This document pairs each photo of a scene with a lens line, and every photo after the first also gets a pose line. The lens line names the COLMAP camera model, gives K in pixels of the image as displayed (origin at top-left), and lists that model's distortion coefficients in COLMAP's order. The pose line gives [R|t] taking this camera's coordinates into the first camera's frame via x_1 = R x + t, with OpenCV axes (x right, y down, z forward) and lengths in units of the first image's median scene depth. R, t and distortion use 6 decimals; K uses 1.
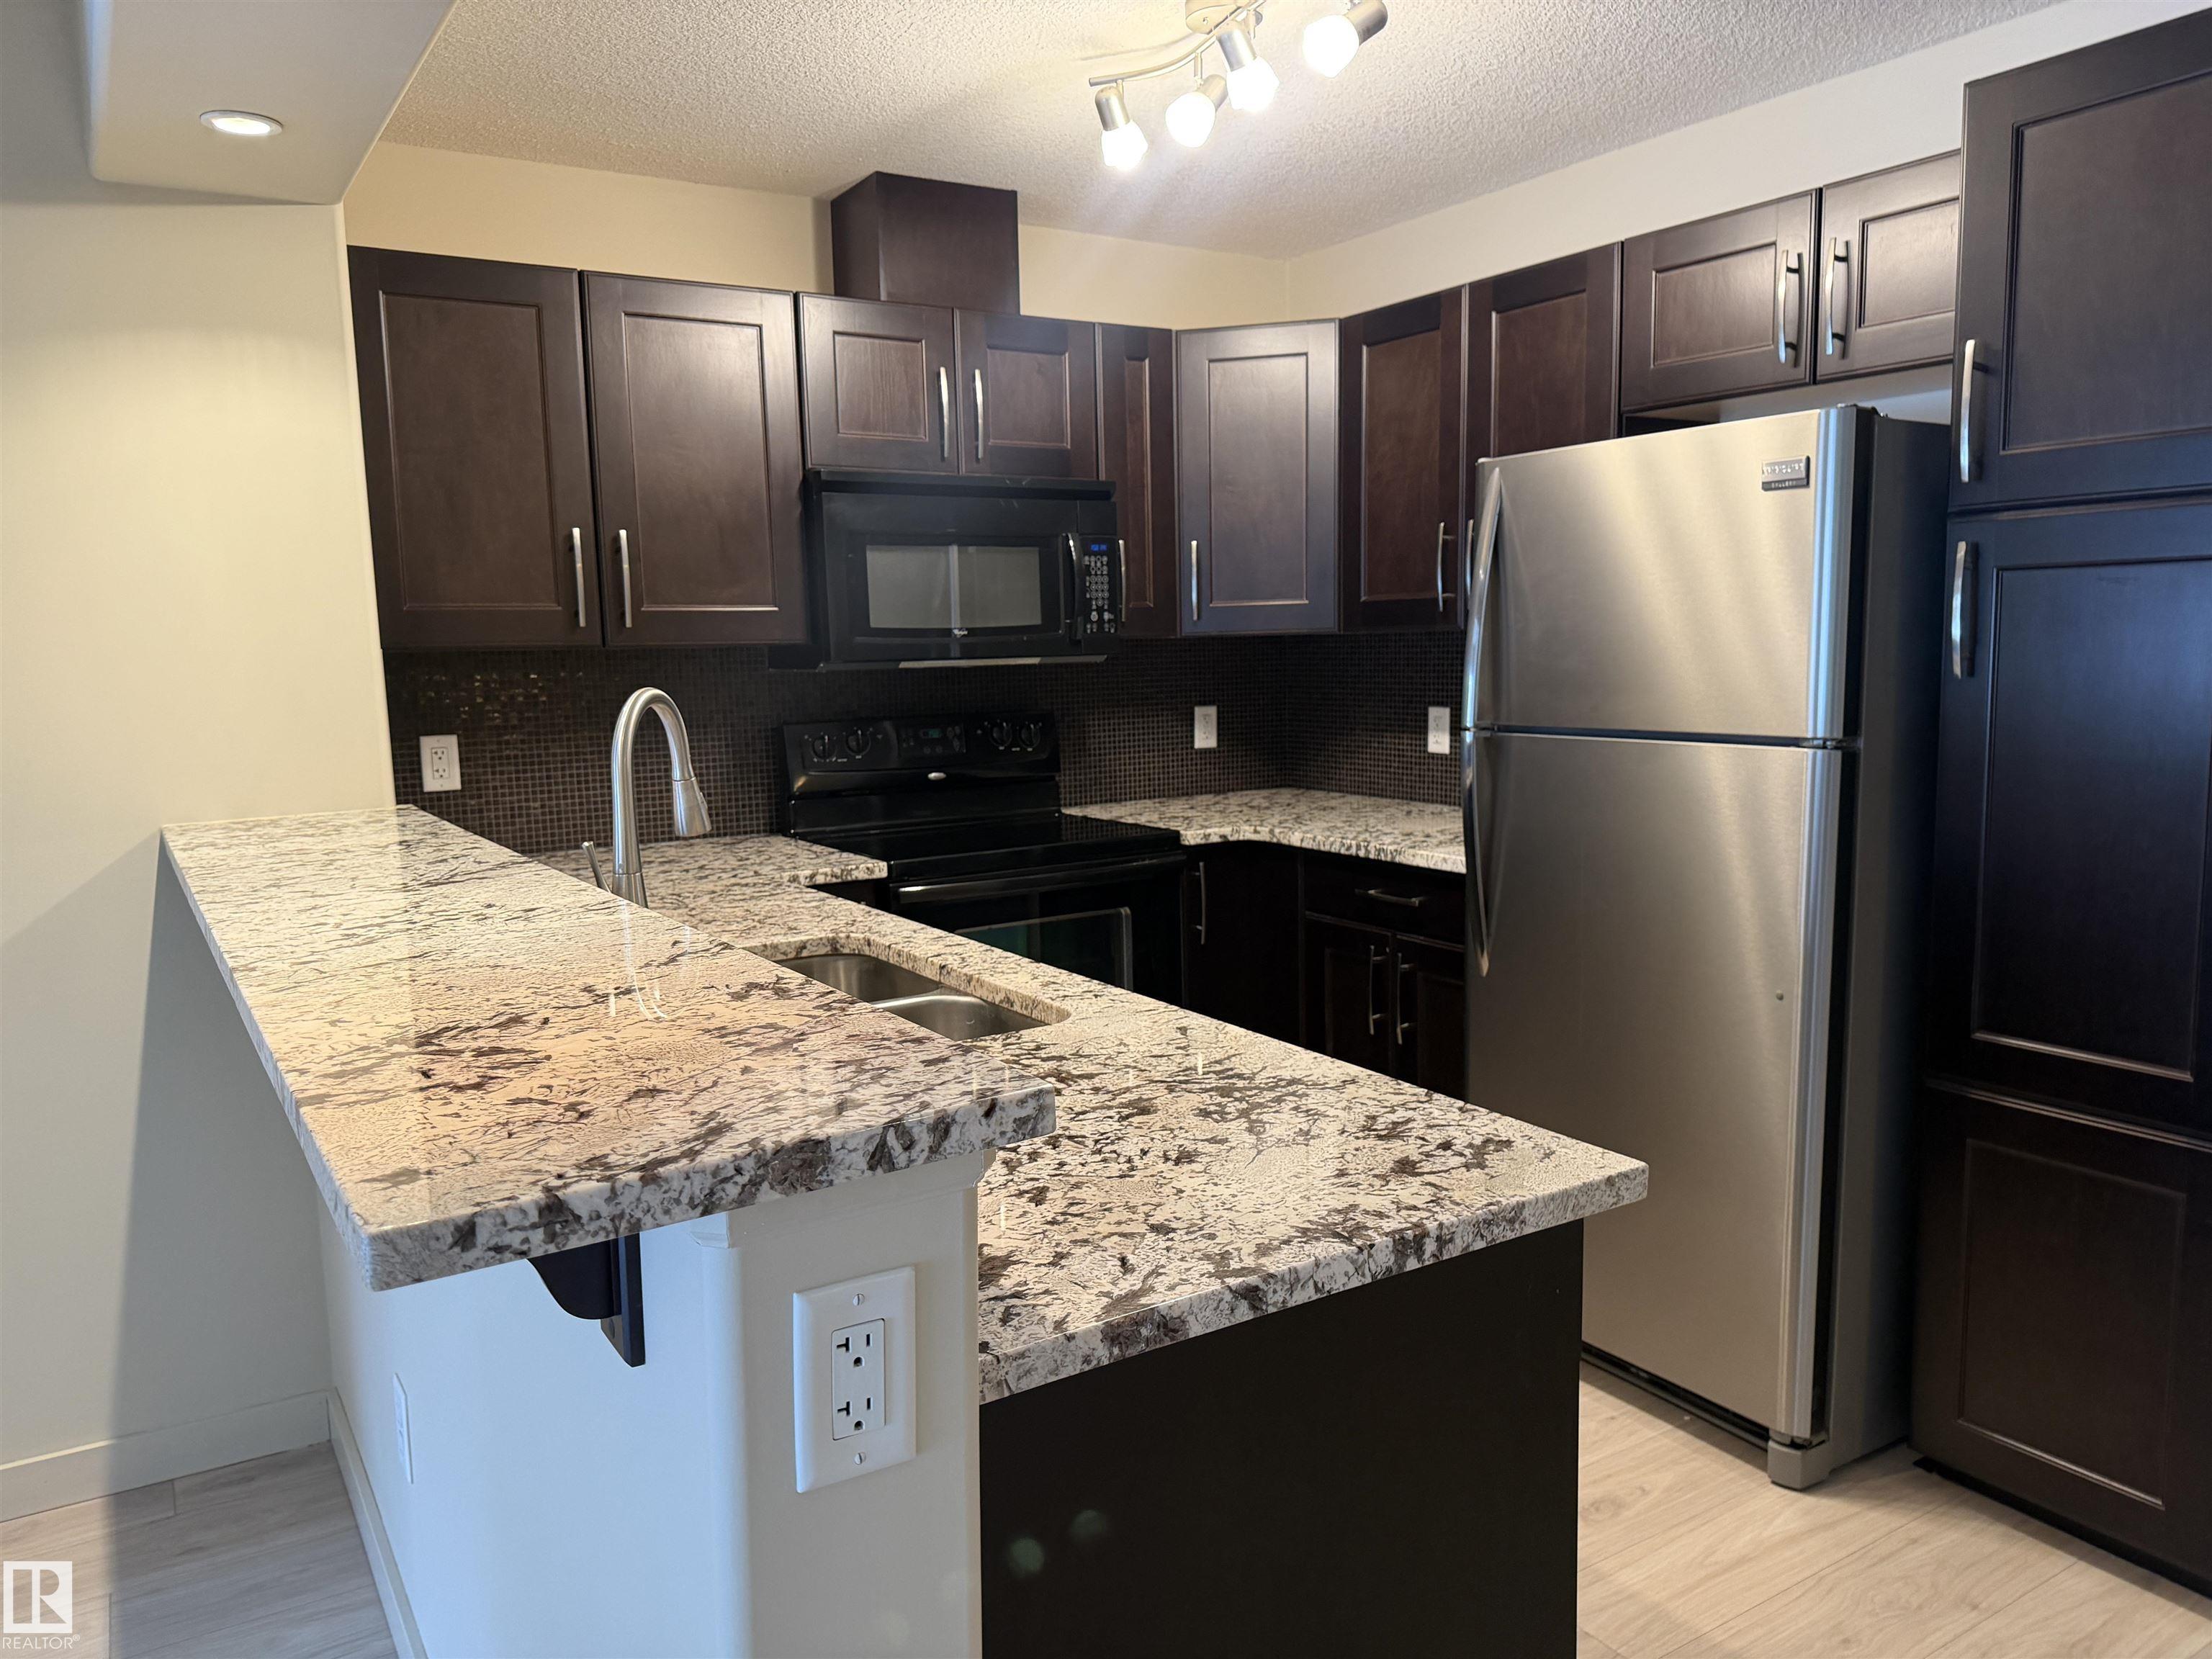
lens RADIAL K [[1554.2, 0, 1099.9], [0, 1554.2, 838.8], [0, 0, 1]] dist [0.075414, -0.092324]
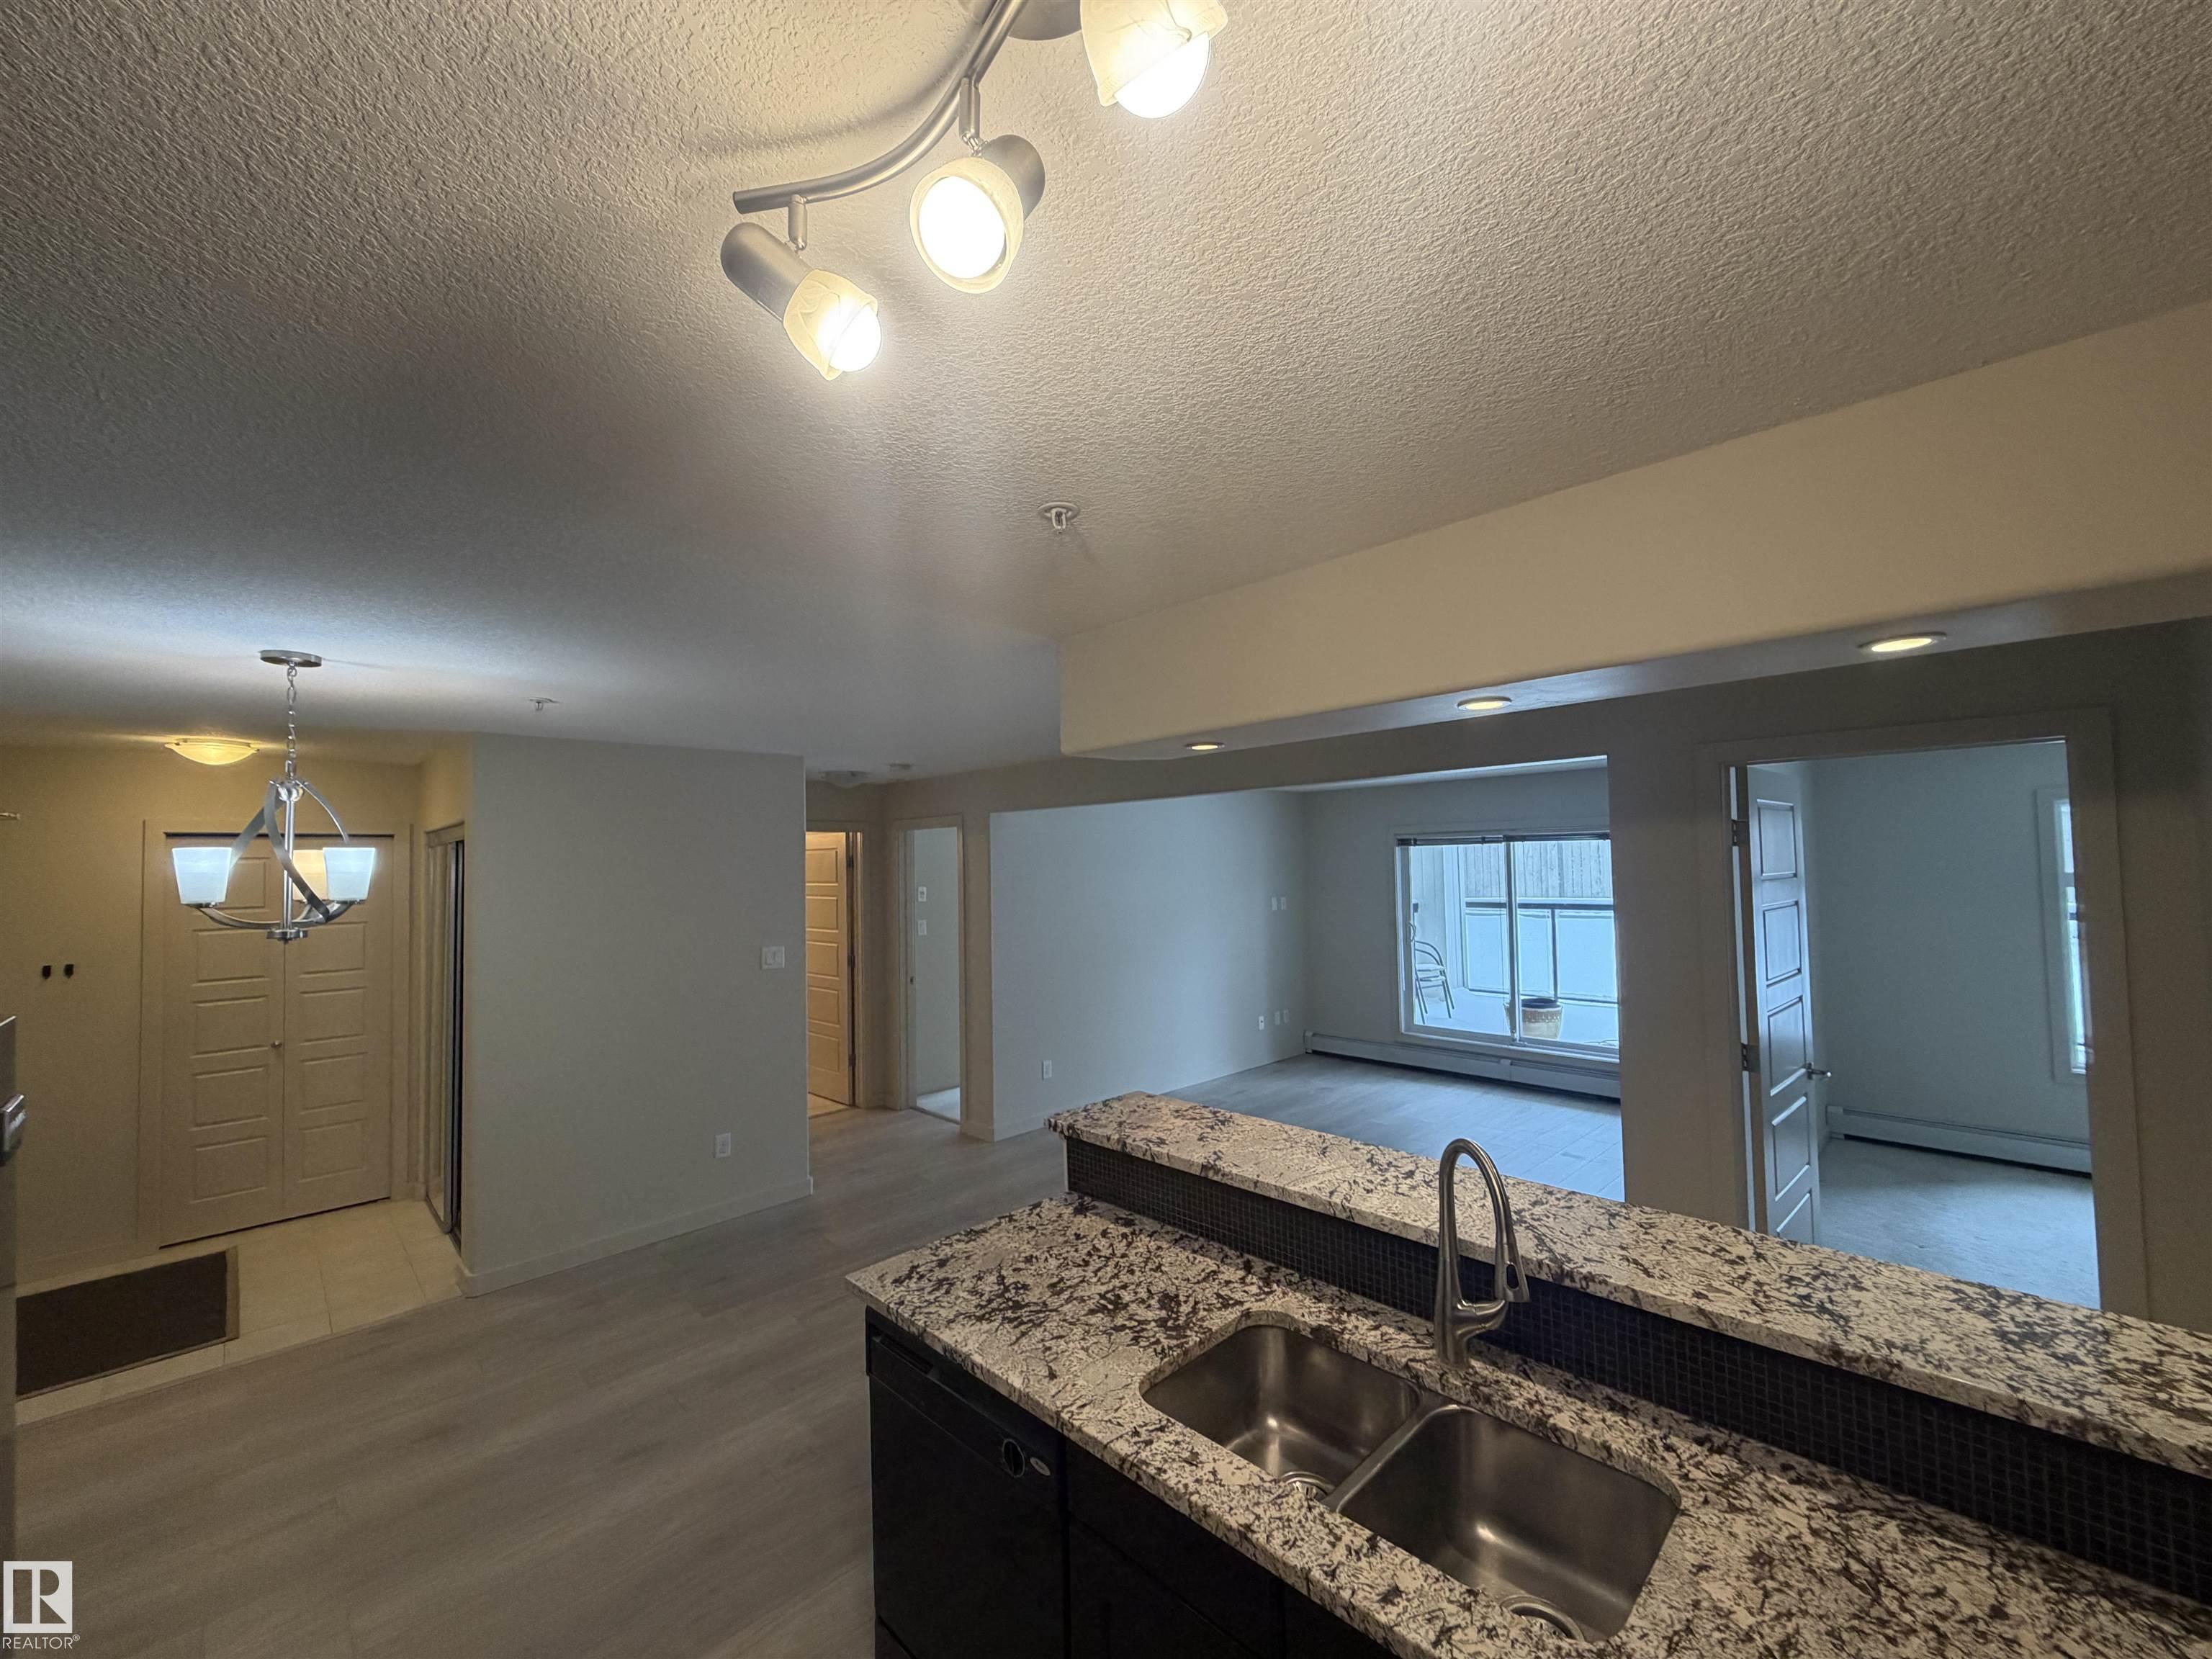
lens RADIAL K [[881.9, 0, 1098.4], [0, 881.9, 834.1], [0, 0, 1]] dist [-0.000086, 0.000045]
pose [[-0.976592, 0.037526, -0.211800, 0.138264], [0.017328, 0.995189, 0.096424, -0.382355], [0.214400, 0.090497, -0.972545, 1.466595]]
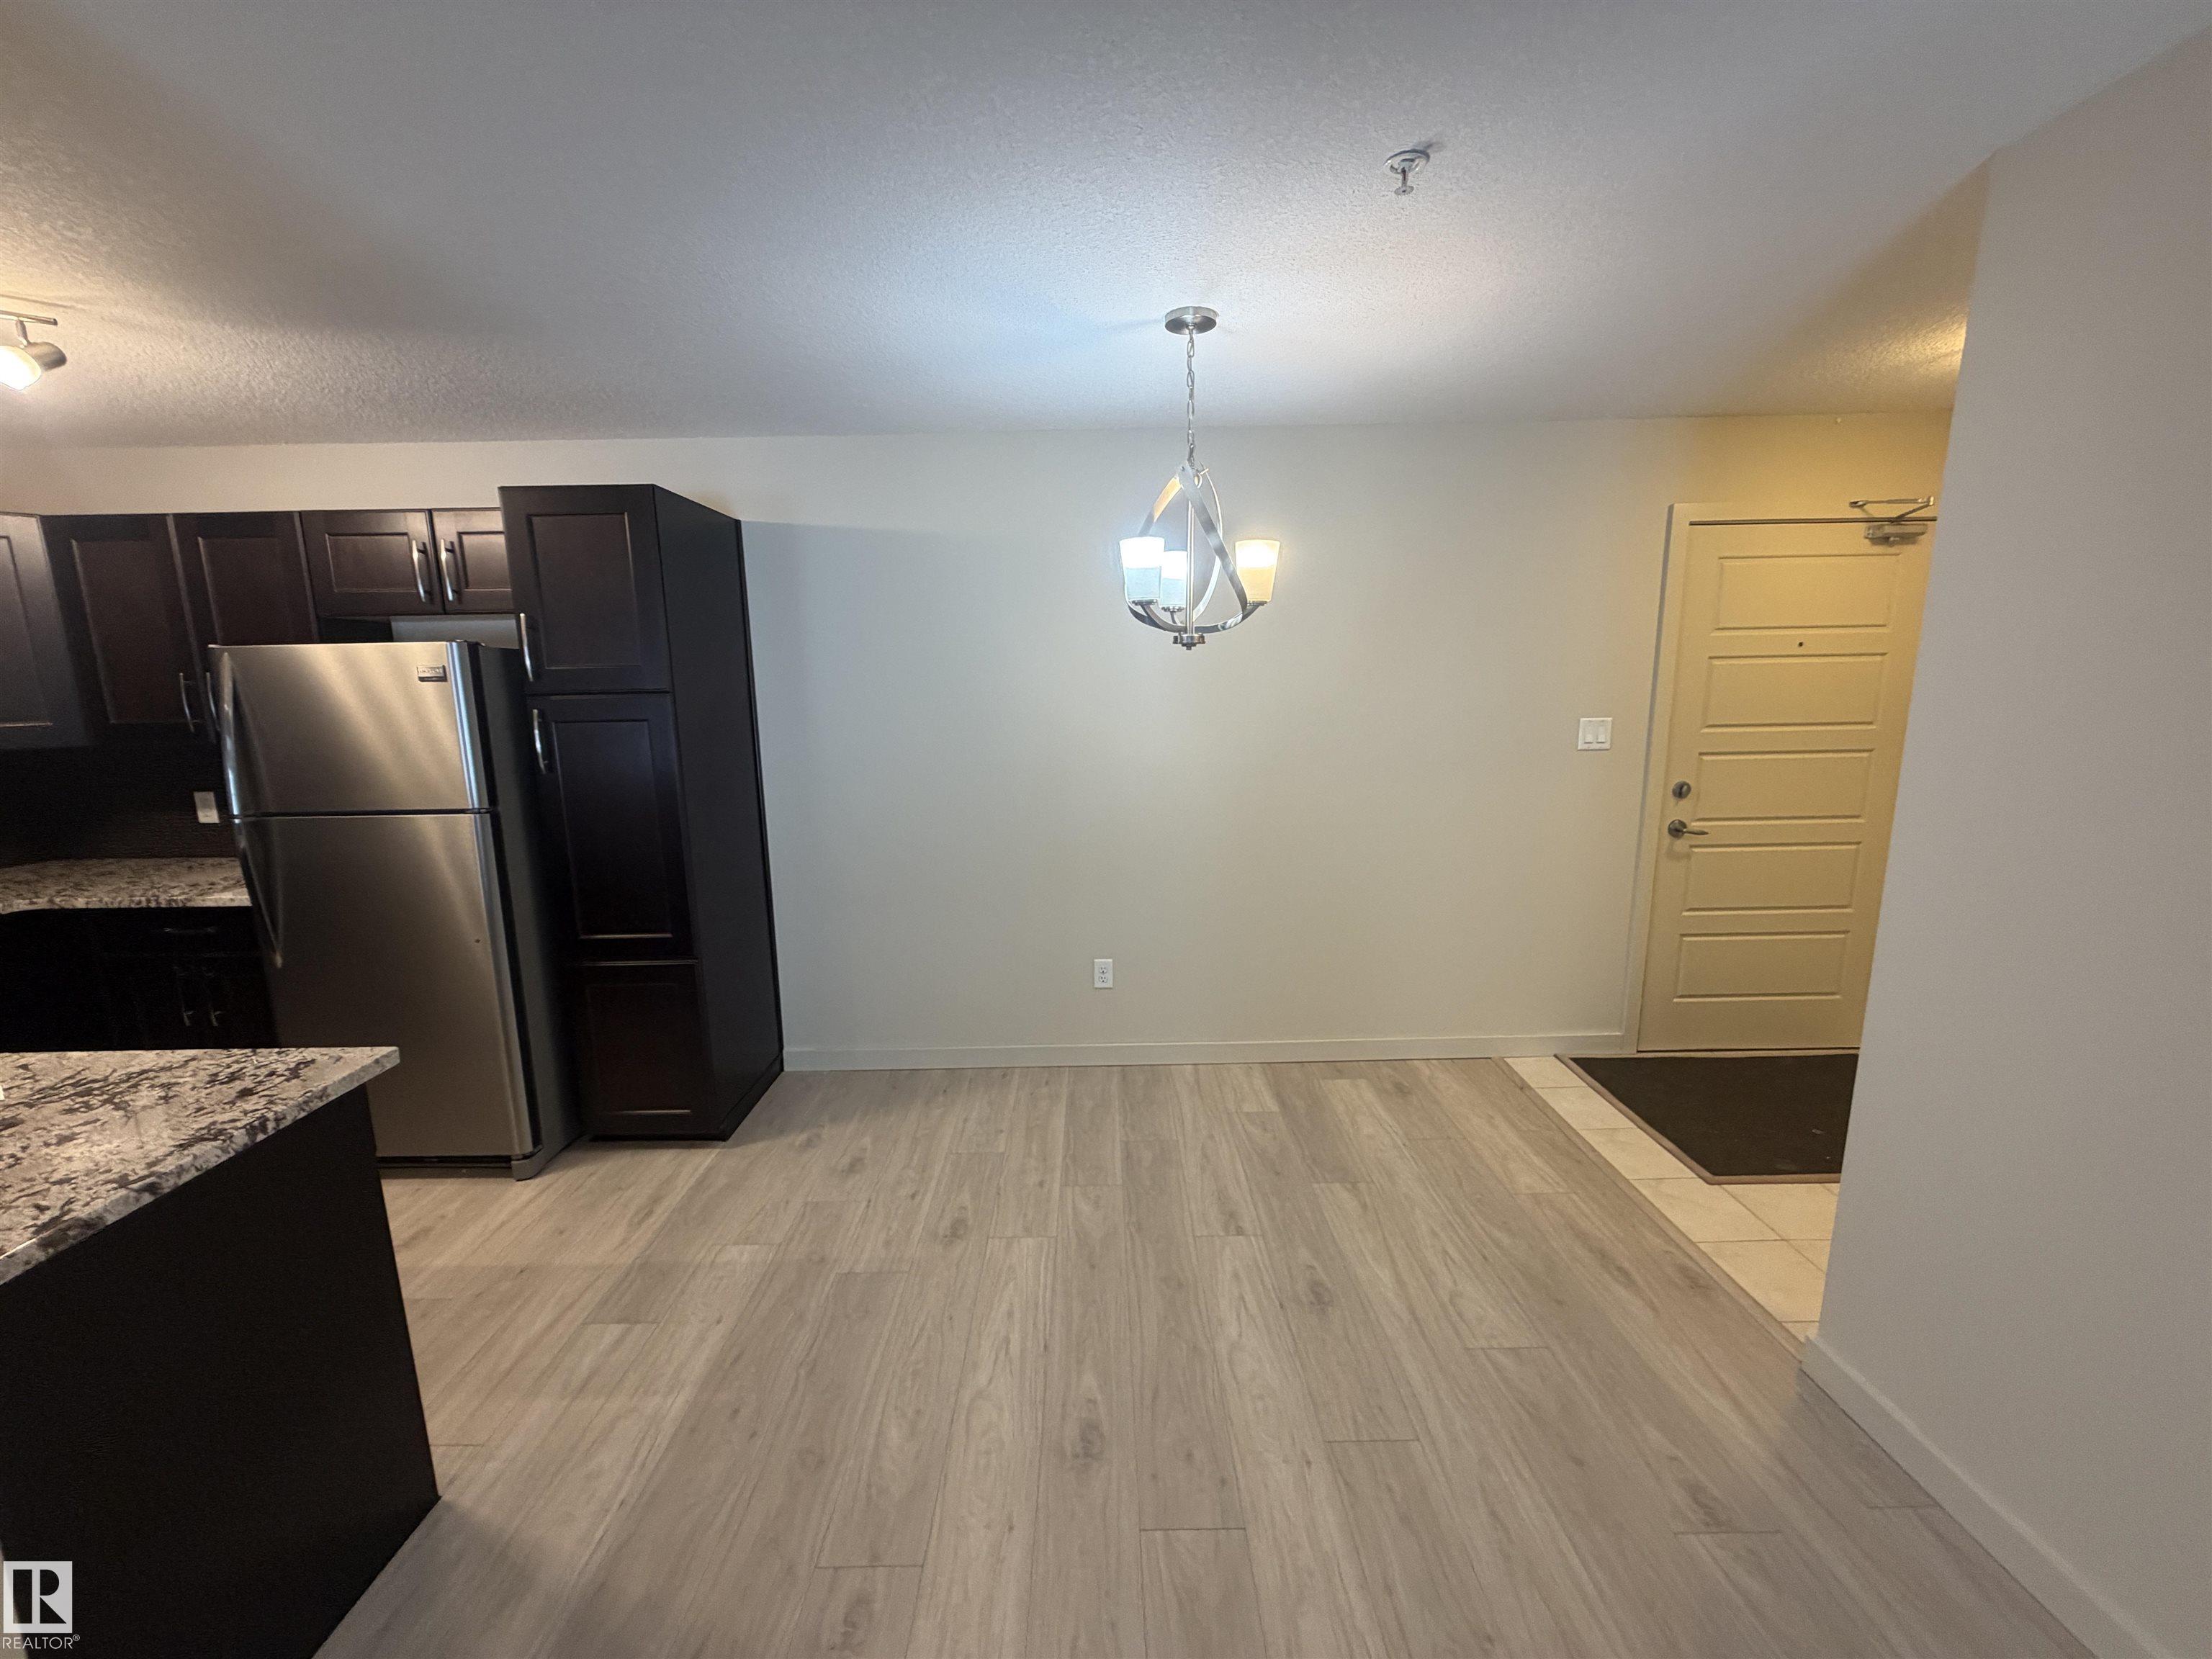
lens RADIAL K [[881.9, 0, 1098.7], [0, 881.9, 833.3], [0, 0, 1]] dist [-0.000086, 0.000045]
pose [[0.529758, -0.135892, 0.837192, -0.064321], [0.113374, 0.989568, 0.088885, -0.046297], [-0.840537, 0.047829, 0.539639, -0.271386]]
